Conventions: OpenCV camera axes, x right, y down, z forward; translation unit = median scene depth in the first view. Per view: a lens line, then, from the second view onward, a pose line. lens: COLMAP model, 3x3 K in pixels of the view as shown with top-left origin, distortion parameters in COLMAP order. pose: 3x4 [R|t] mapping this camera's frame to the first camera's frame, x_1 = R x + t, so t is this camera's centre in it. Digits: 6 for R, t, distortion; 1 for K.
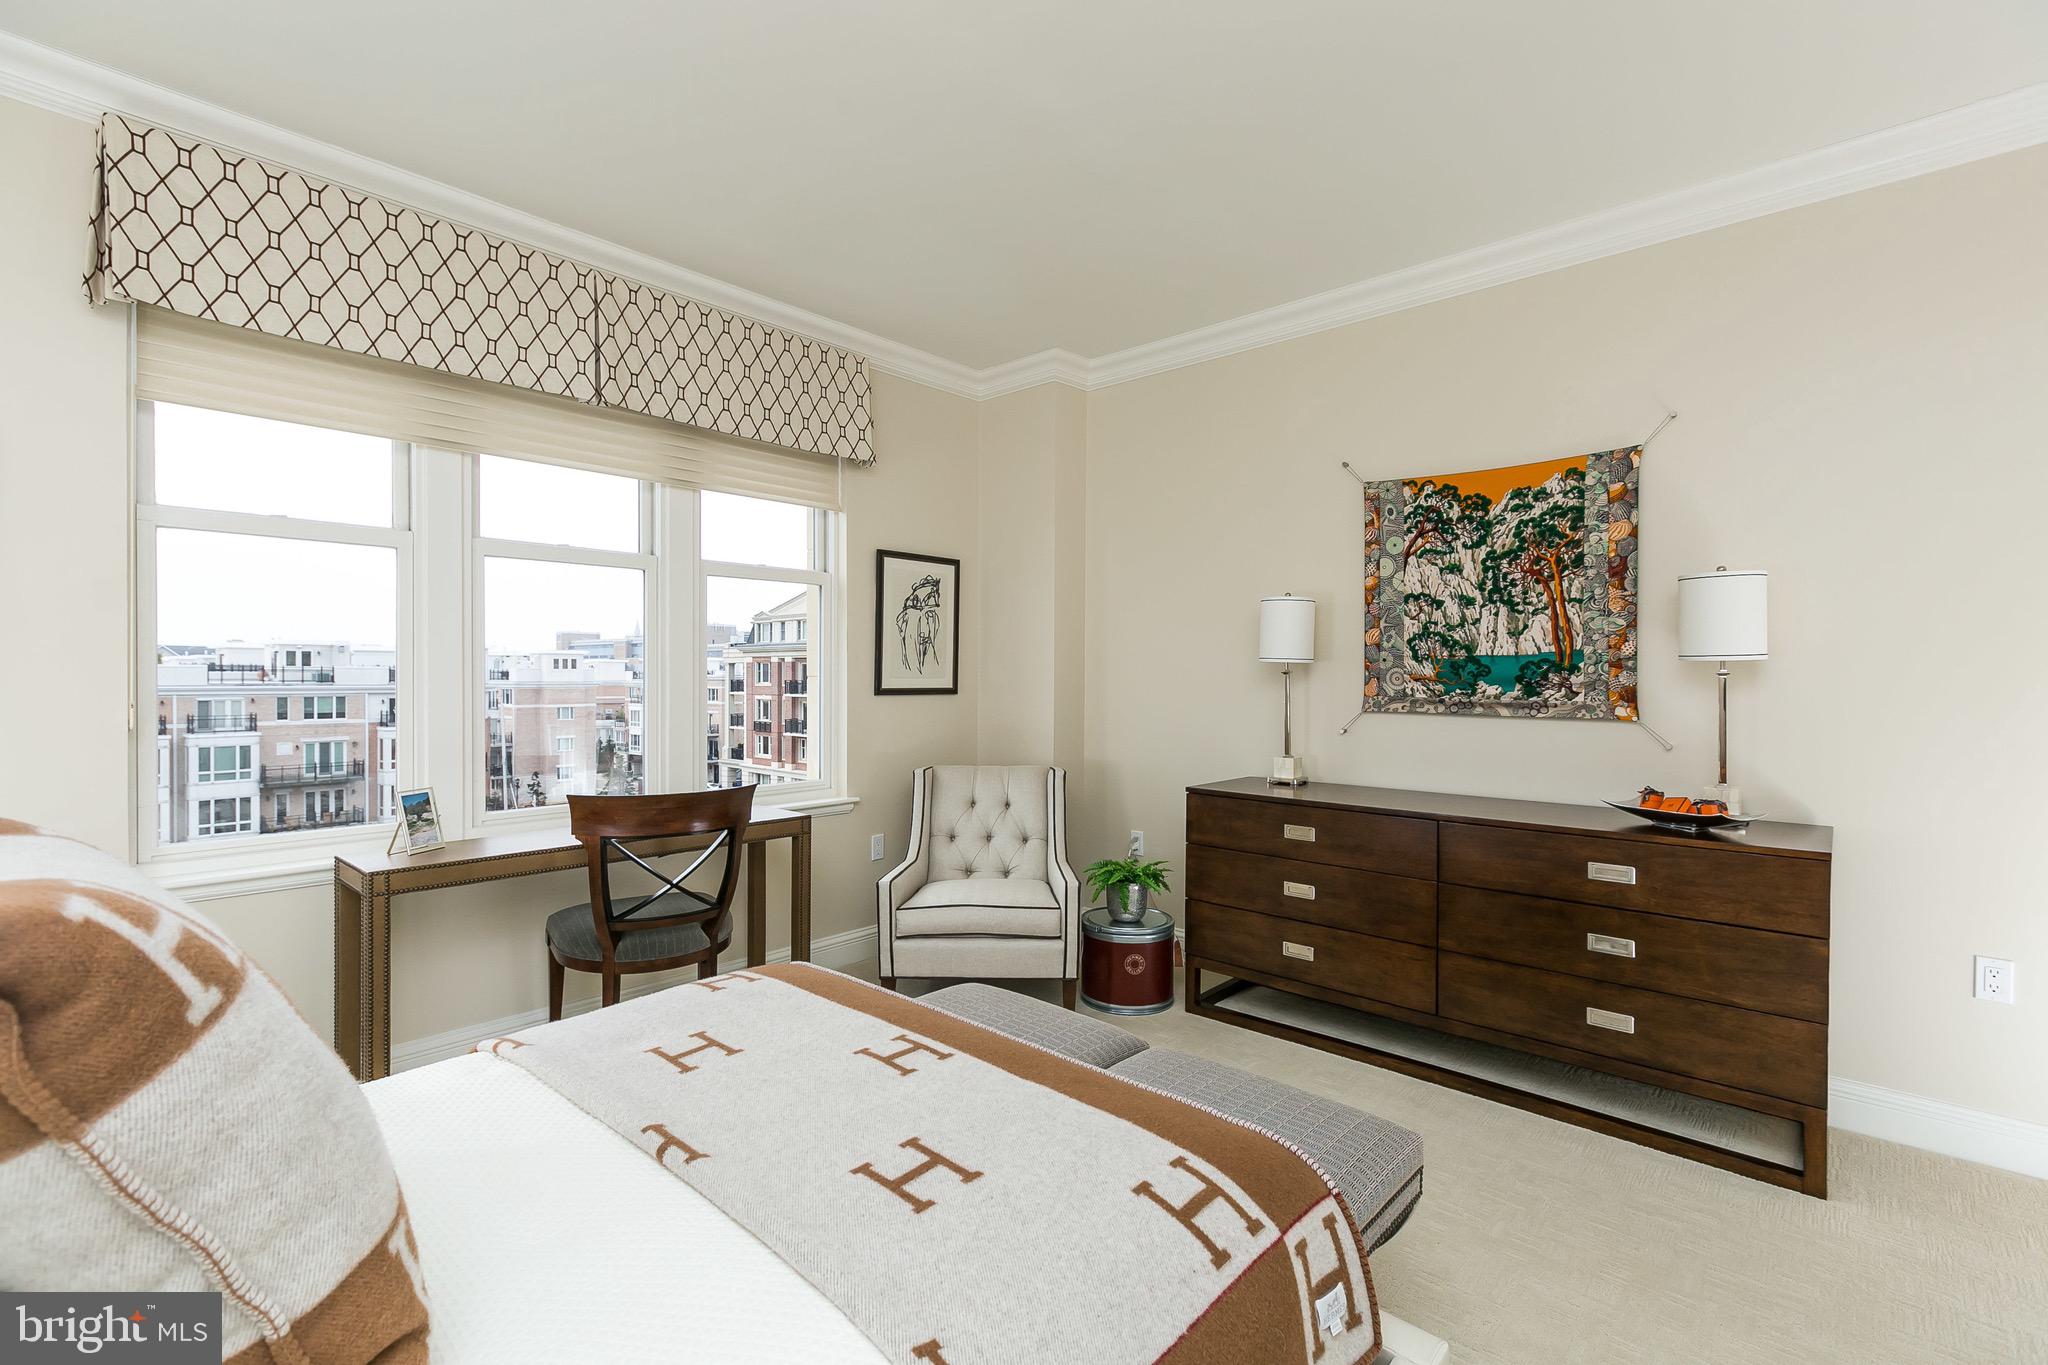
lens RADIAL K [[910.7, 0, 1013.0], [0, 910.7, 678.8], [0, 0, 1]] dist [0.006563, -0.001557]
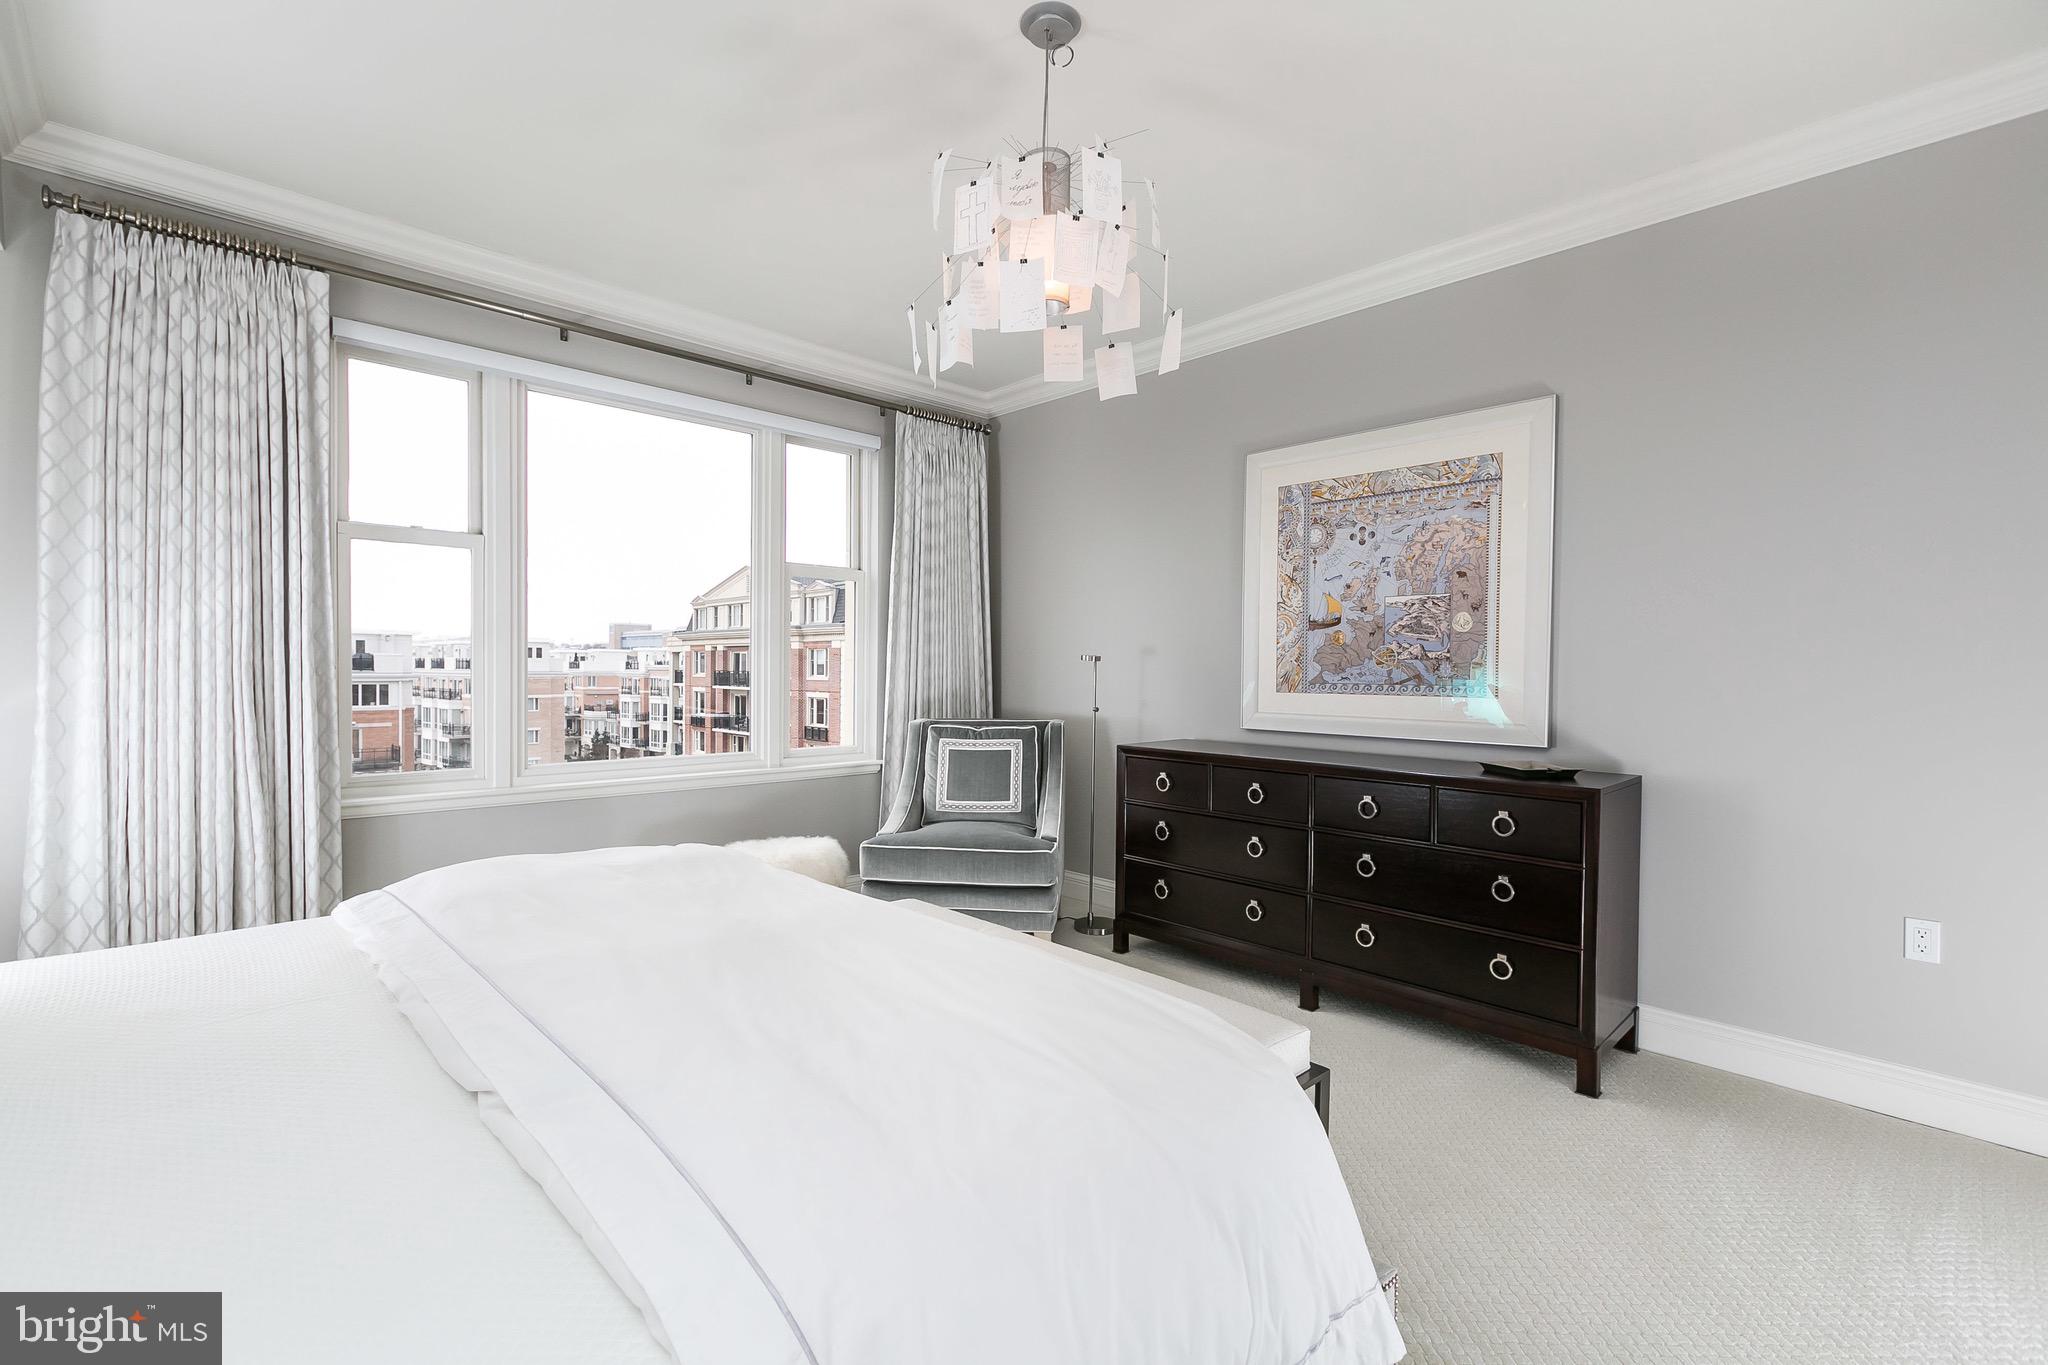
lens RADIAL K [[910.7, 0, 1023.1], [0, 910.7, 697.3], [0, 0, 1]] dist [0.006563, -0.001557]
pose [[0.997823, 0.008753, -0.065360, 0.131635], [-0.006971, 0.999599, 0.027443, 0.001018], [0.065574, -0.026928, 0.997484, 0.124544]]
